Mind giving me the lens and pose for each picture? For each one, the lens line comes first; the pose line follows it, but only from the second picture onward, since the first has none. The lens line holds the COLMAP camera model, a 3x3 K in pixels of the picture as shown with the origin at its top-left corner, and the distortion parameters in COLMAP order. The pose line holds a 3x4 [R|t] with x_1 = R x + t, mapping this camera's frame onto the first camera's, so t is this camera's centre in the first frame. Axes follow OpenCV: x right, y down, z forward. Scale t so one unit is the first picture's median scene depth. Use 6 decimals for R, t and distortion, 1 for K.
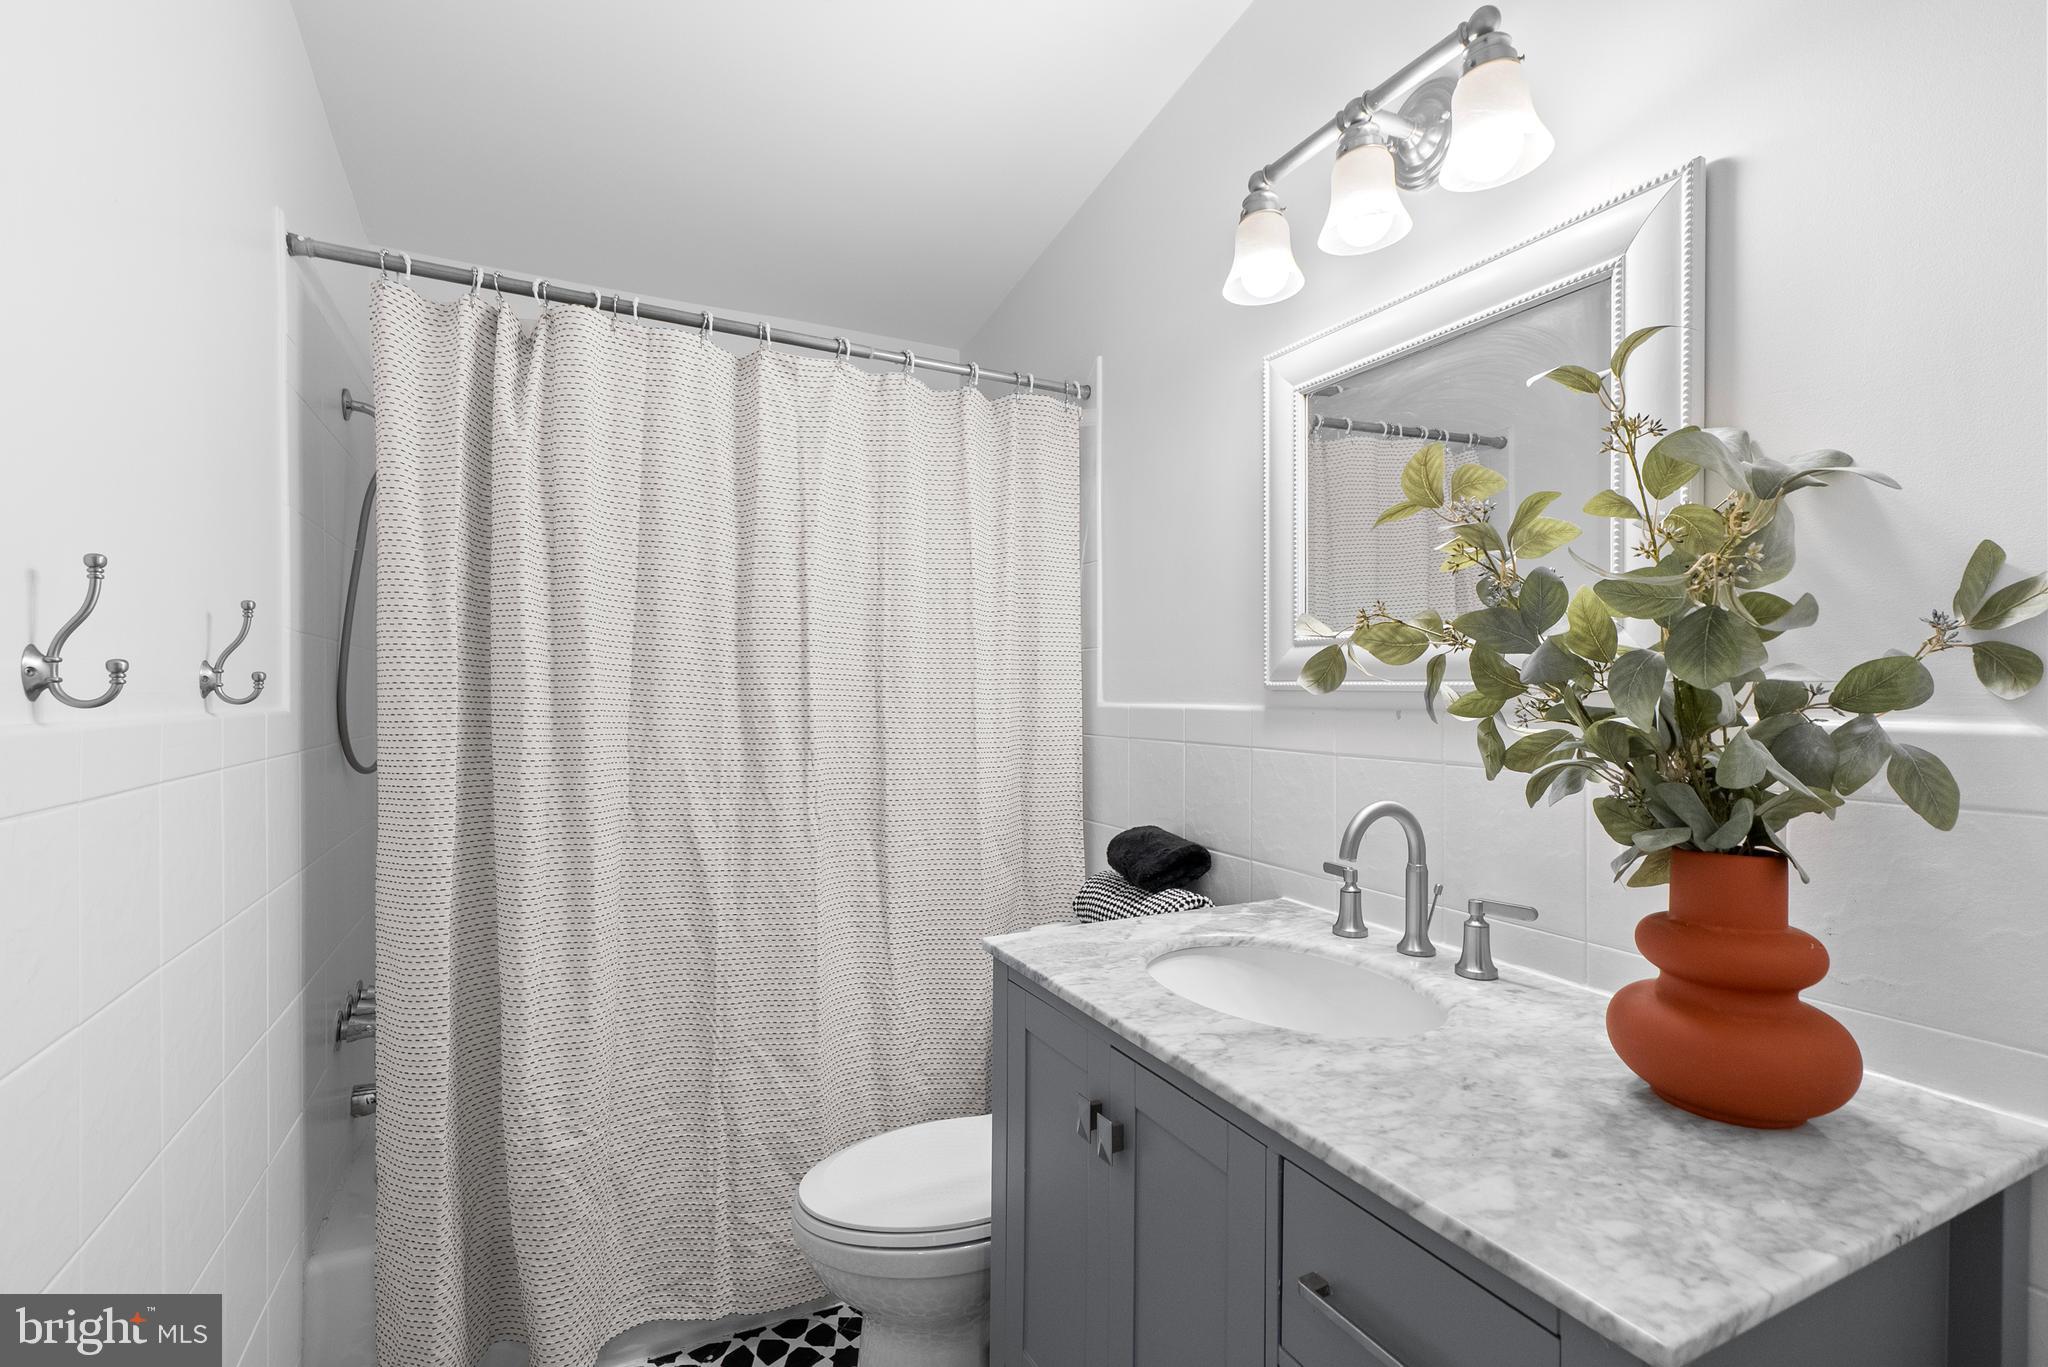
lens RADIAL K [[936.2, 0, 1011.2], [0, 936.2, 691.9], [0, 0, 1]] dist [0.001788, 0.000848]
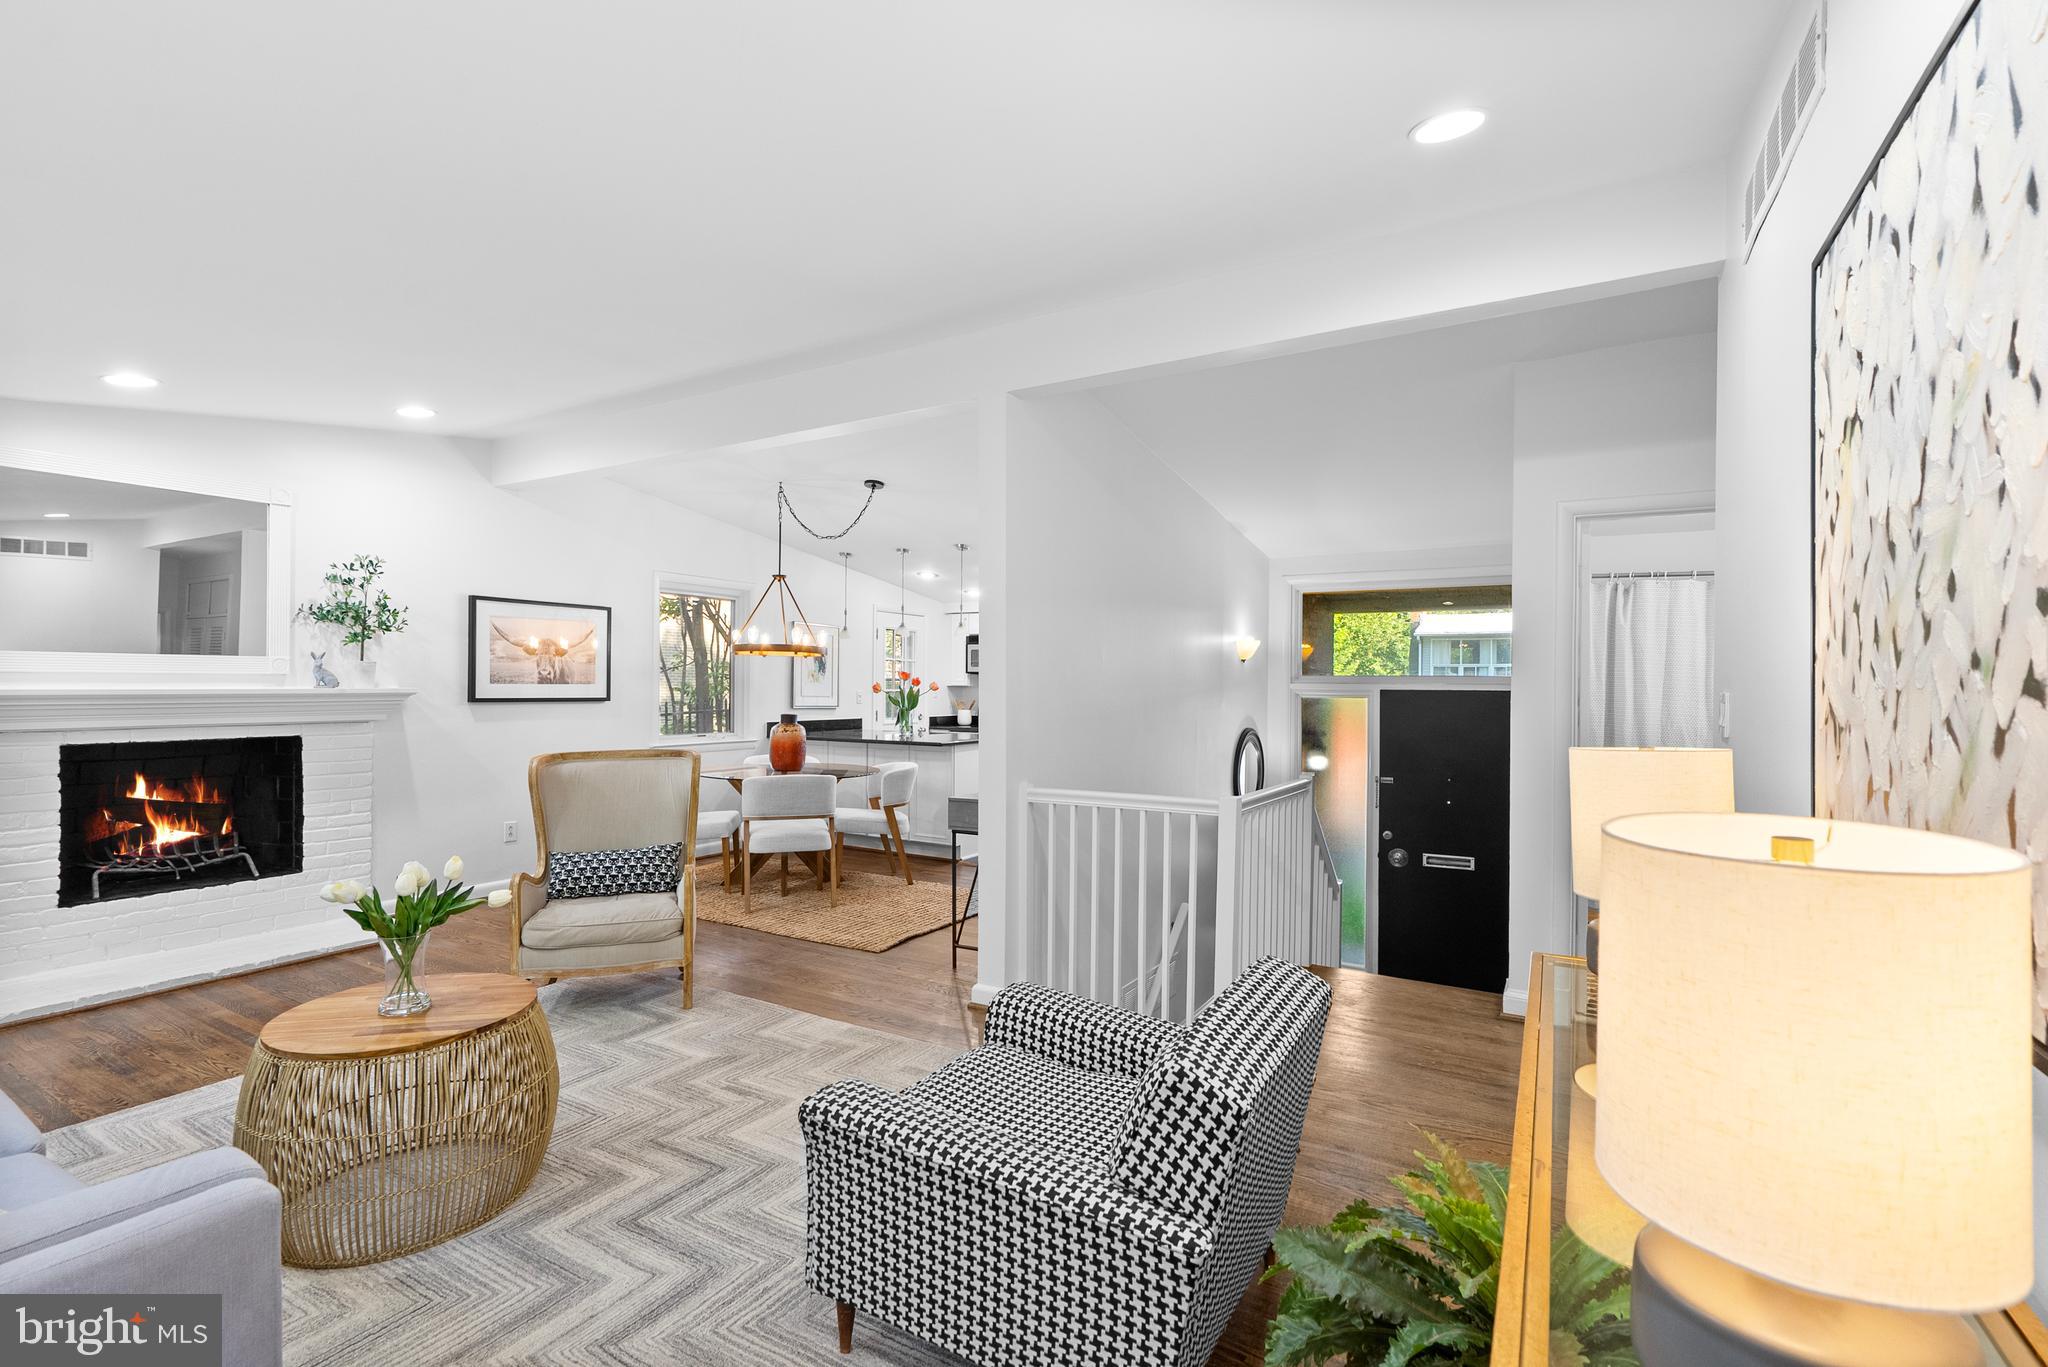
lens RADIAL K [[949.6, 0, 1022.2], [0, 949.6, 684.2], [0, 0, 1]] dist [-0.001772, 0.000864]
pose [[0.553596, 0.001122, -0.832785, 1.940982], [-0.011285, 0.999917, -0.006154, -0.037994], [0.832709, 0.012805, 0.553563, -4.698762]]
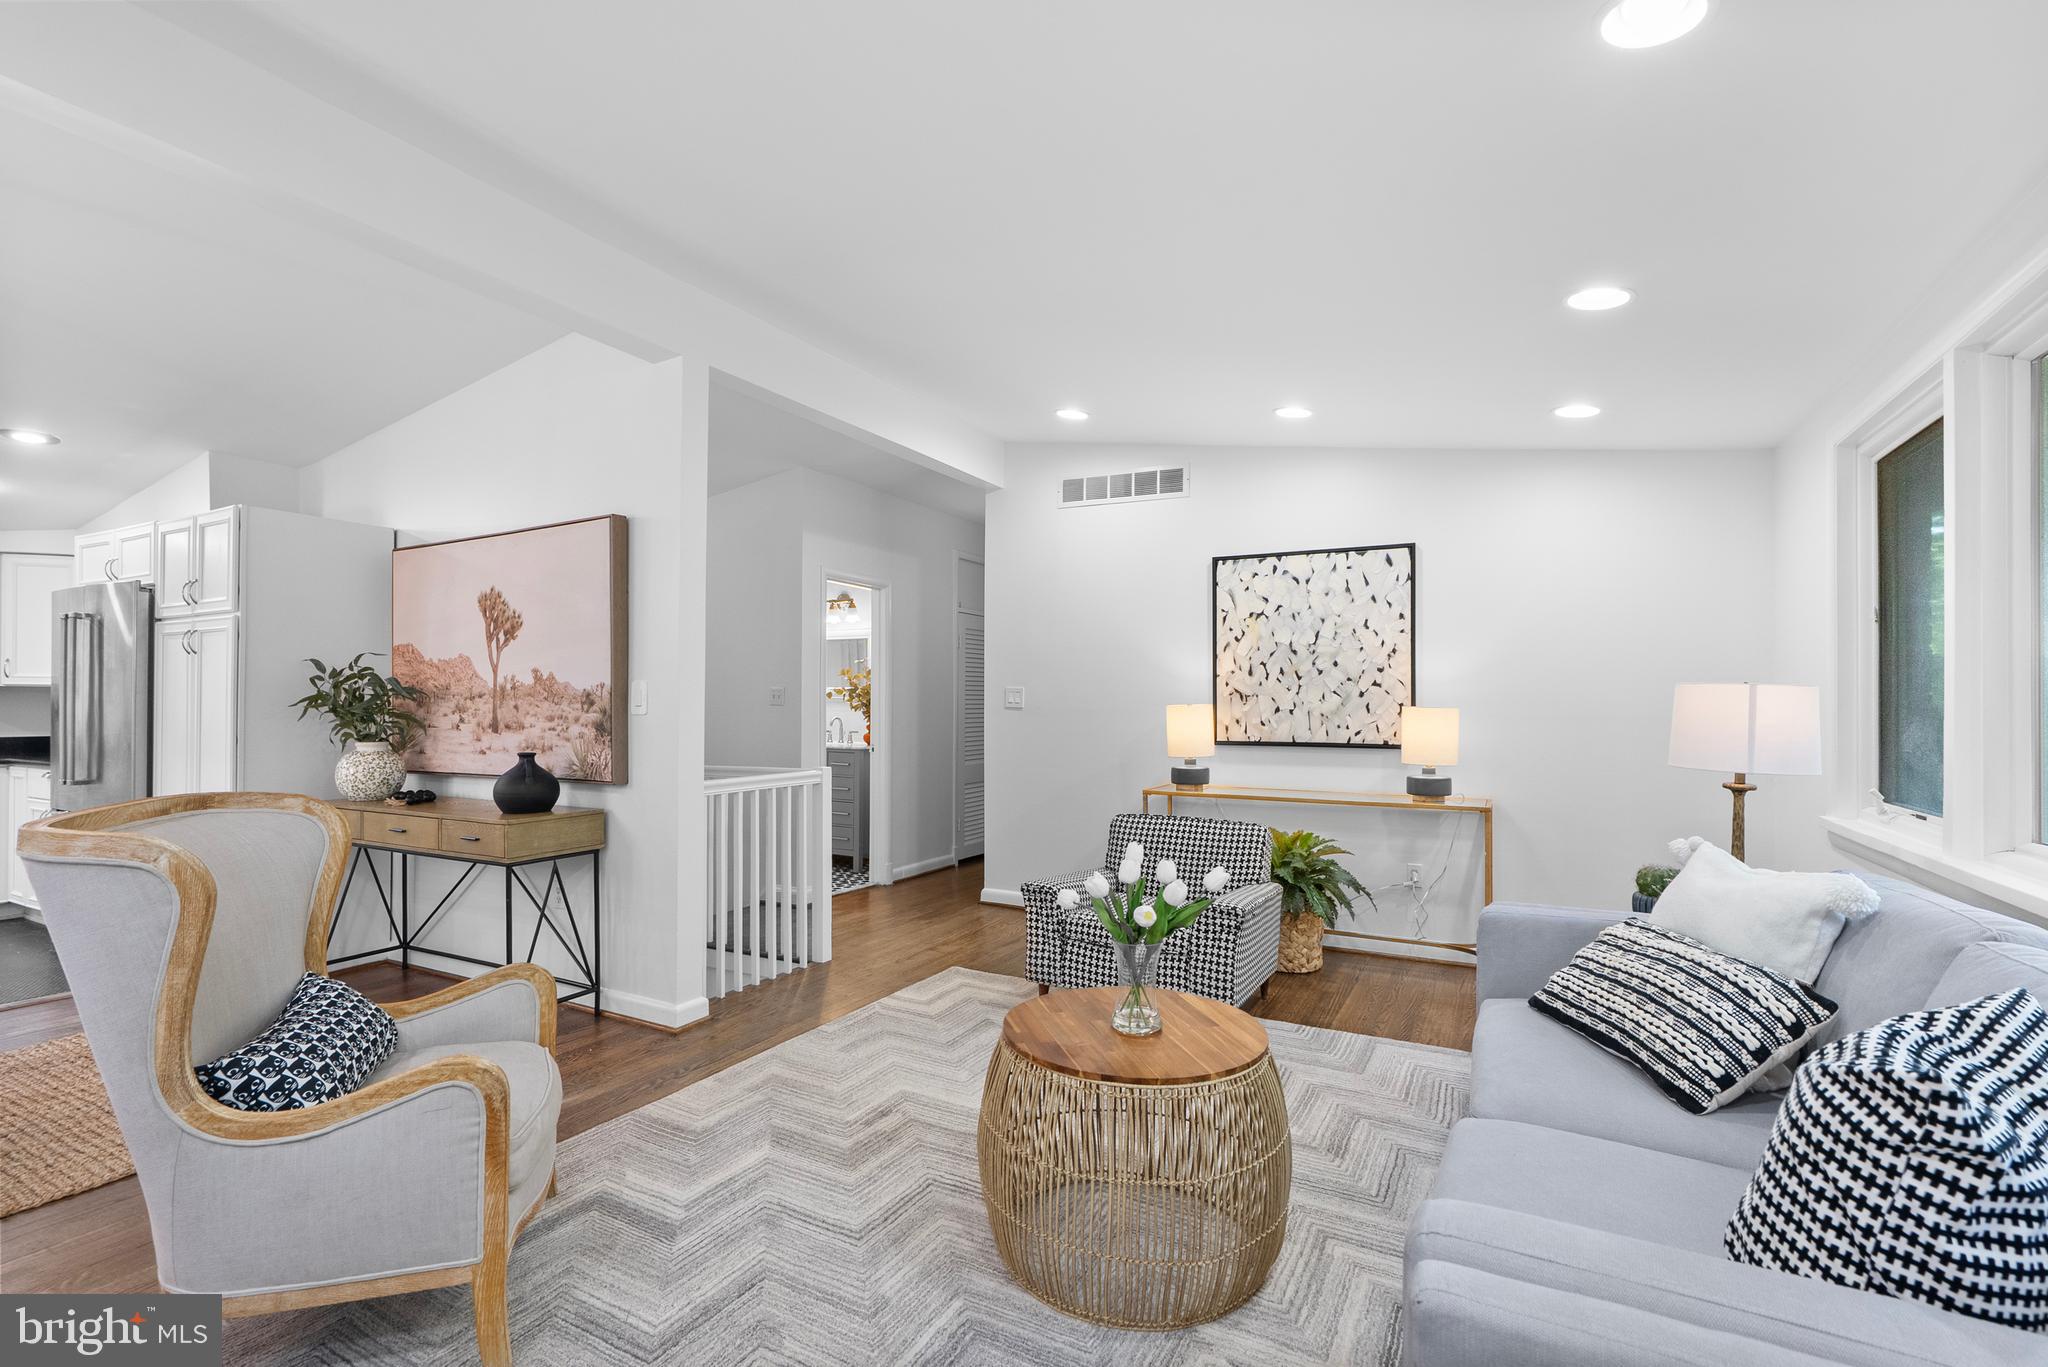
lens RADIAL K [[936.0, 0, 1008.6], [0, 936.0, 694.5], [0, 0, 1]] dist [0.000777, 0.001080]
pose [[0.818128, 0.008453, 0.574974, -3.039351], [0.001993, 0.999844, -0.017535, 0.108699], [-0.575033, 0.015492, 0.817984, -6.429713]]
